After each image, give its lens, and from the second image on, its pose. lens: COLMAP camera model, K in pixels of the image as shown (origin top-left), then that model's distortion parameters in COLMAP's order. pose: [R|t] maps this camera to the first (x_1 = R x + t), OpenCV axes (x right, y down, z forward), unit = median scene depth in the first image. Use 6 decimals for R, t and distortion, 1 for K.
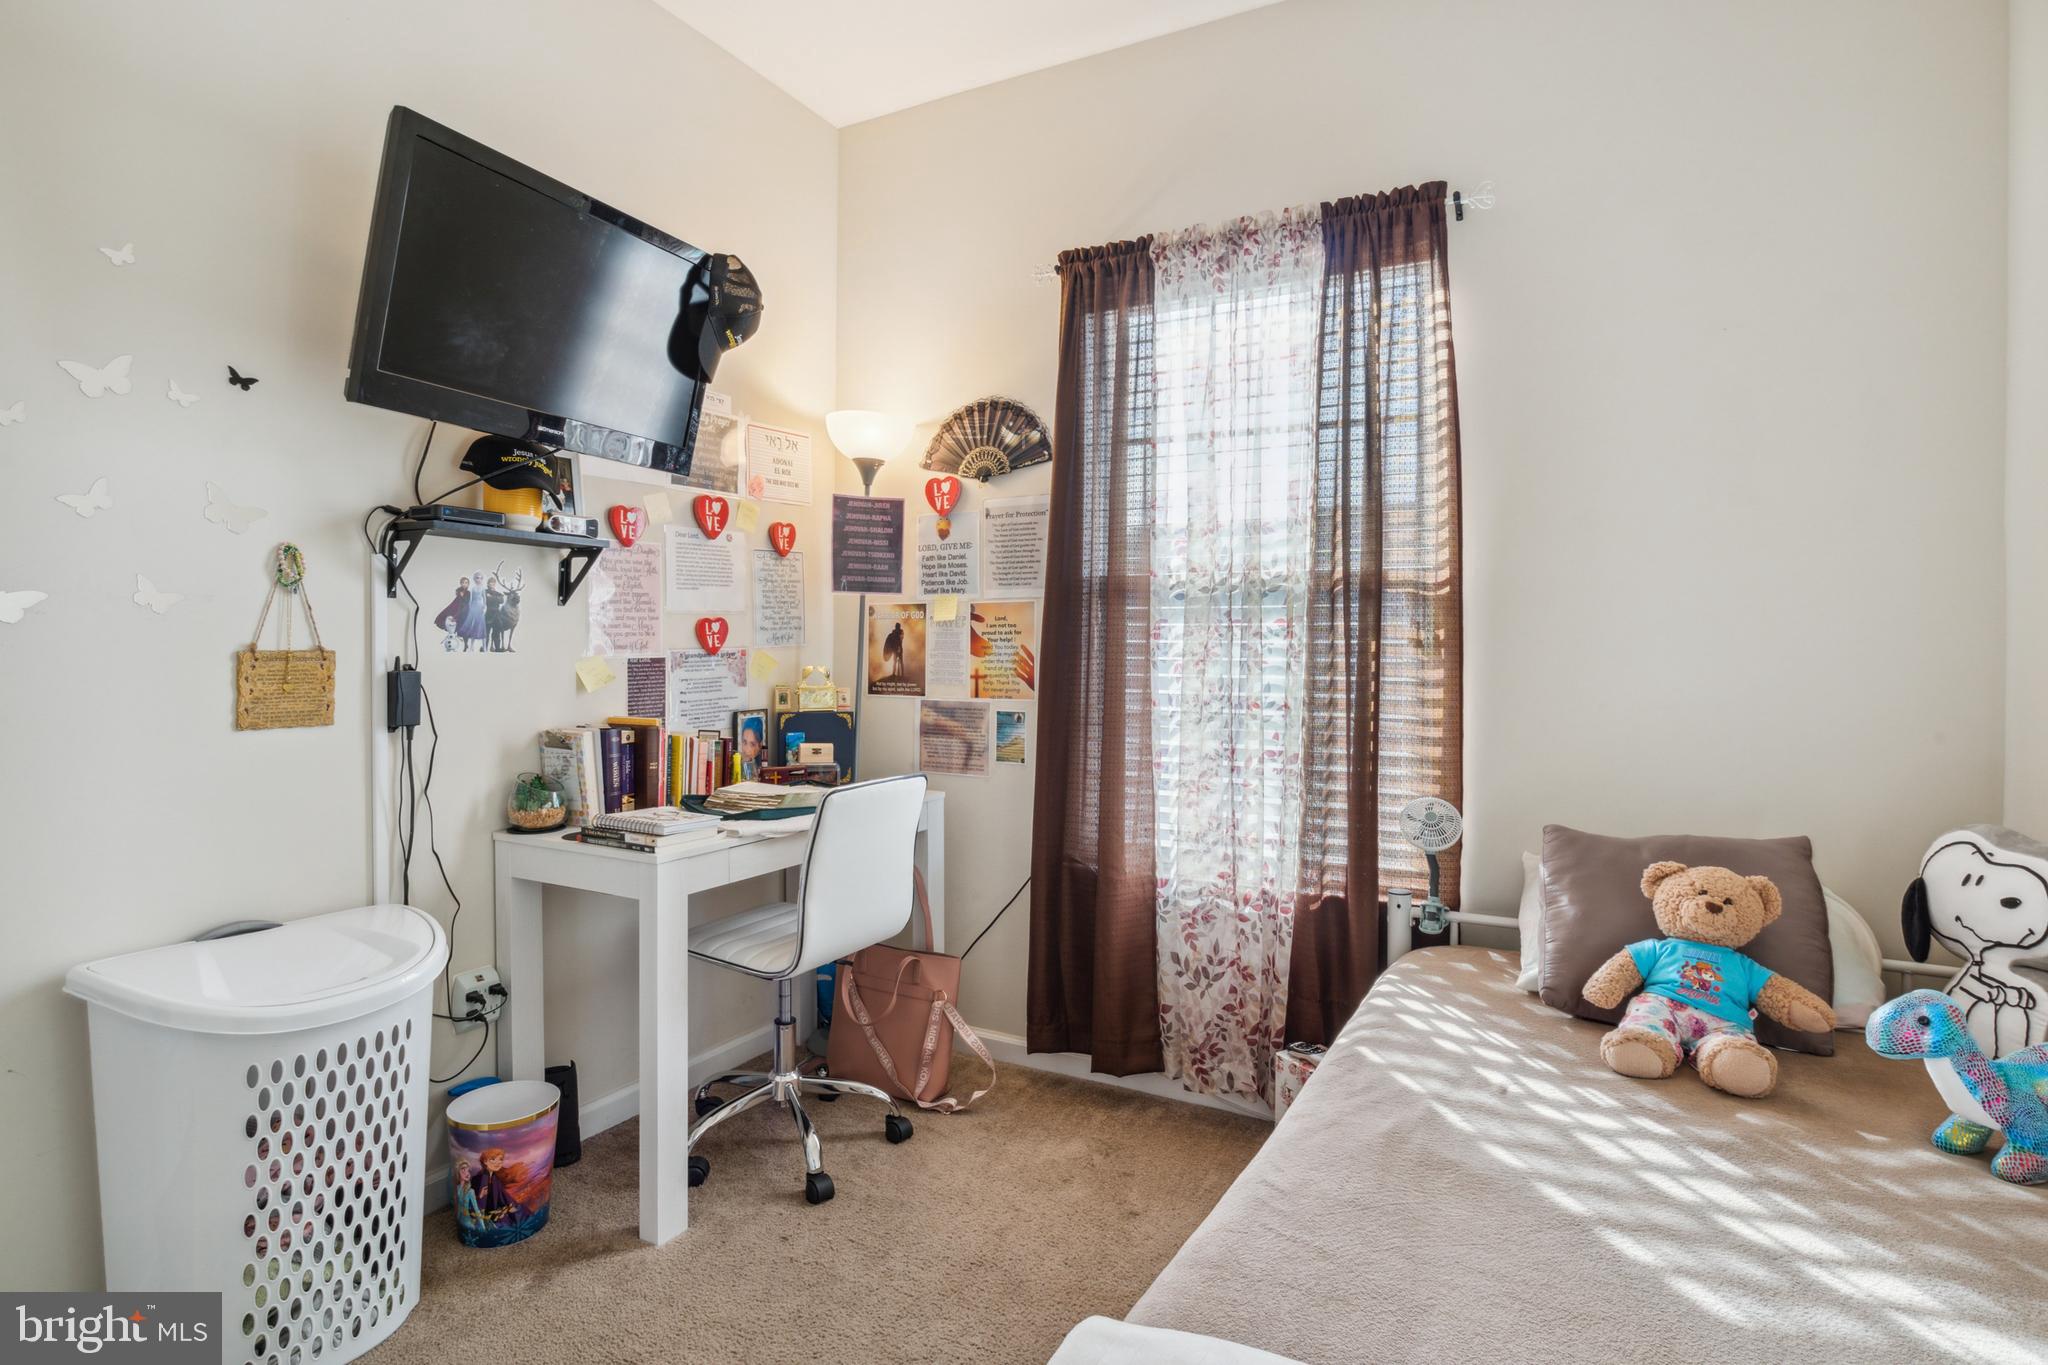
lens RADIAL K [[1051.0, 0, 1038.4], [0, 1051.0, 652.0], [0, 0, 1]] dist [-0.003439, -0.000283]
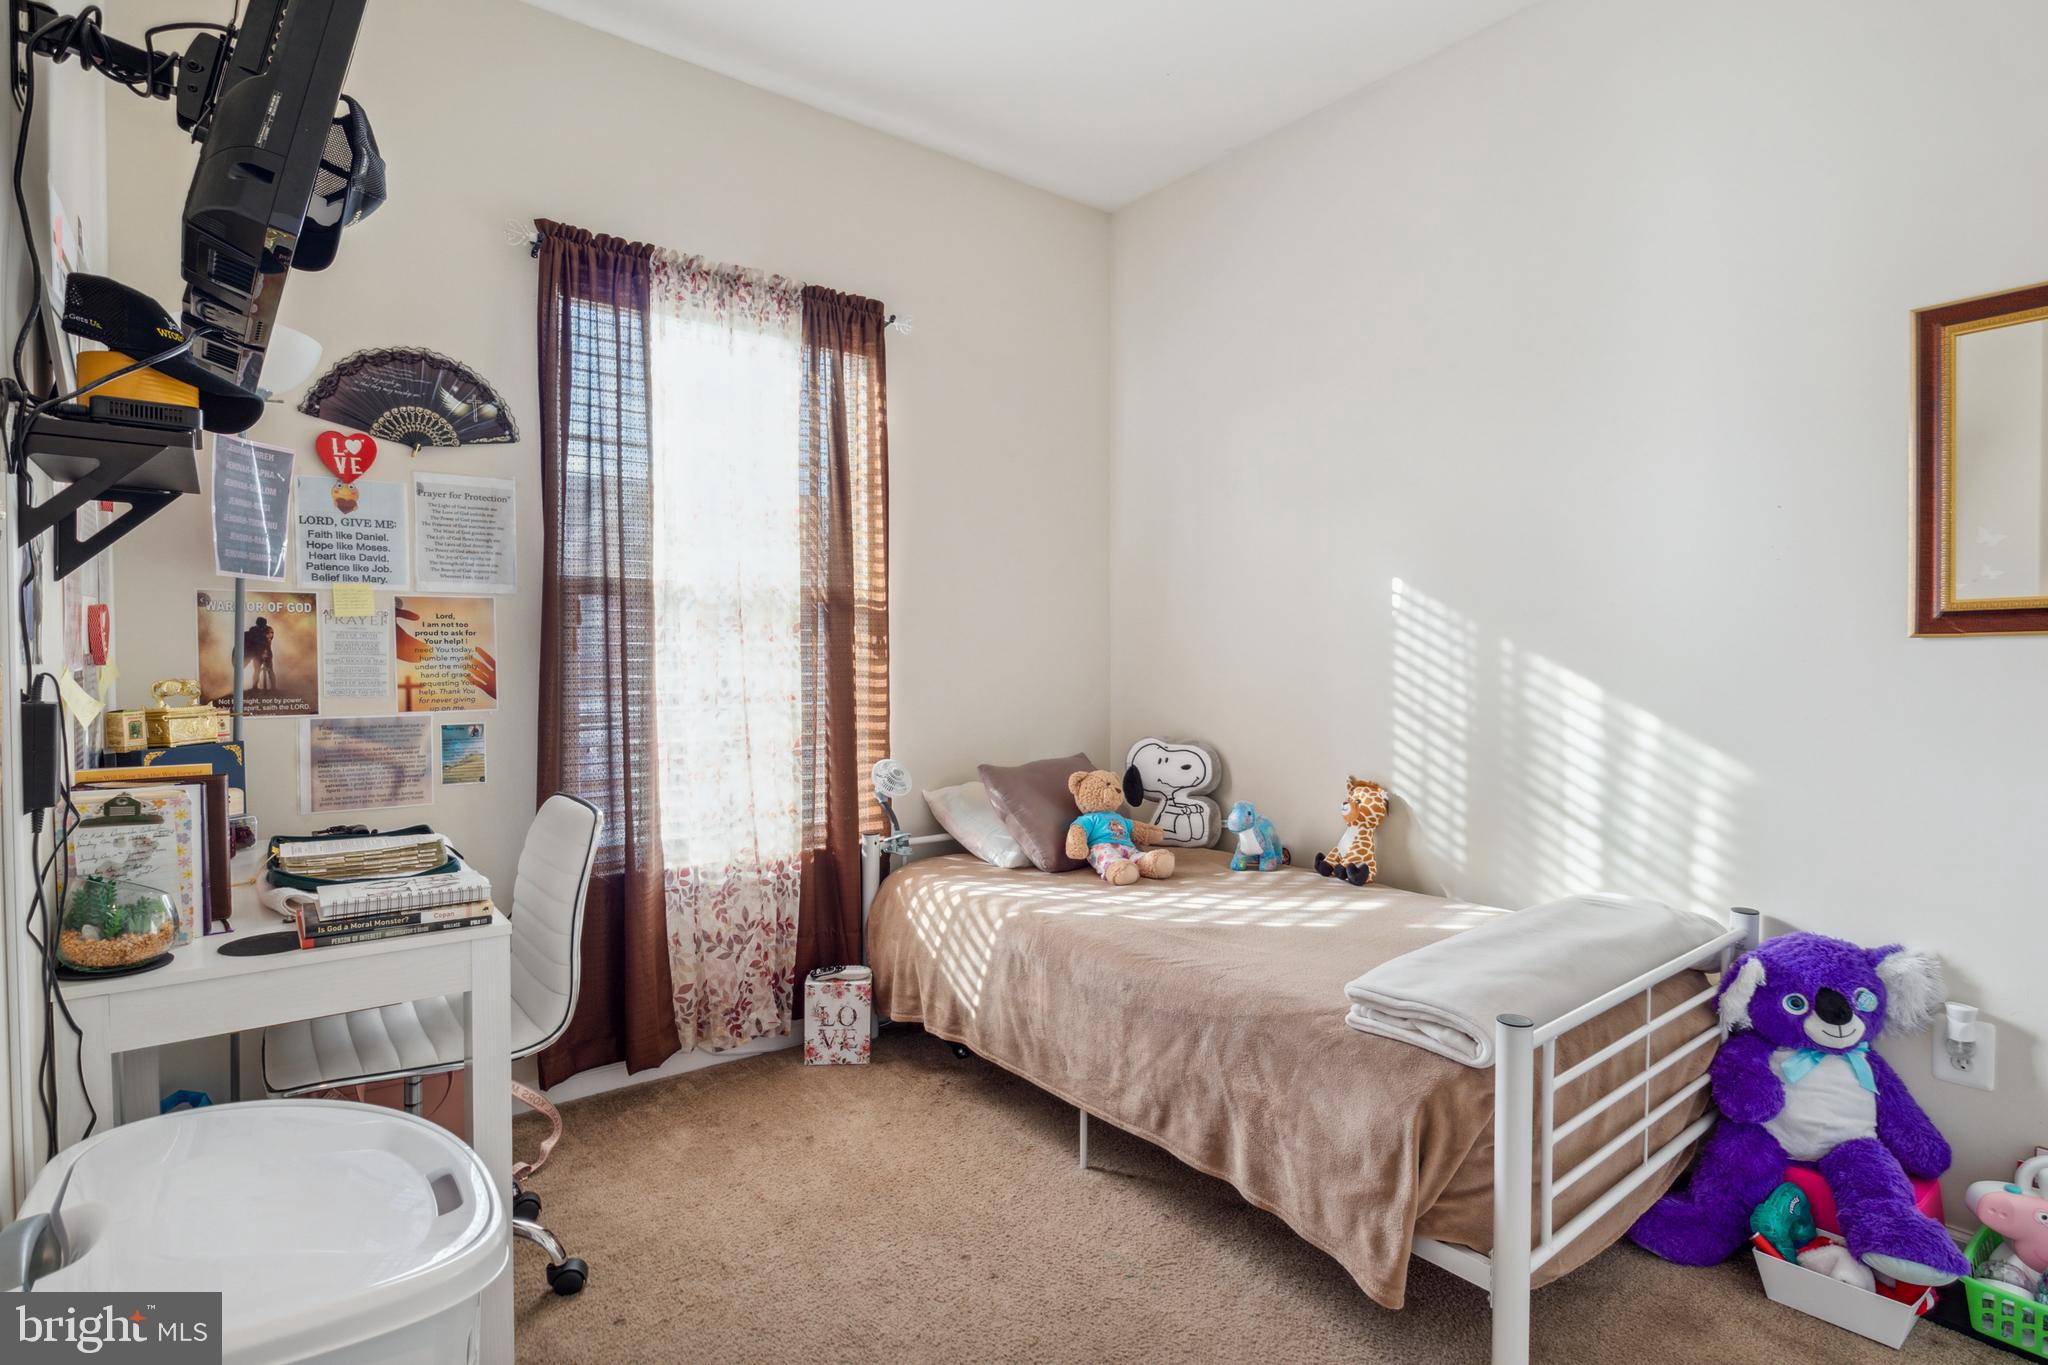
lens RADIAL K [[1024.9, 0, 1019.5], [0, 1024.9, 677.6], [0, 0, 1]] dist [0.001545, 0.000053]
pose [[0.412870, -0.029351, 0.910317, -0.603663], [0.003533, 0.999525, 0.030625, -0.006006], [-0.910783, -0.009428, 0.412778, 0.235385]]
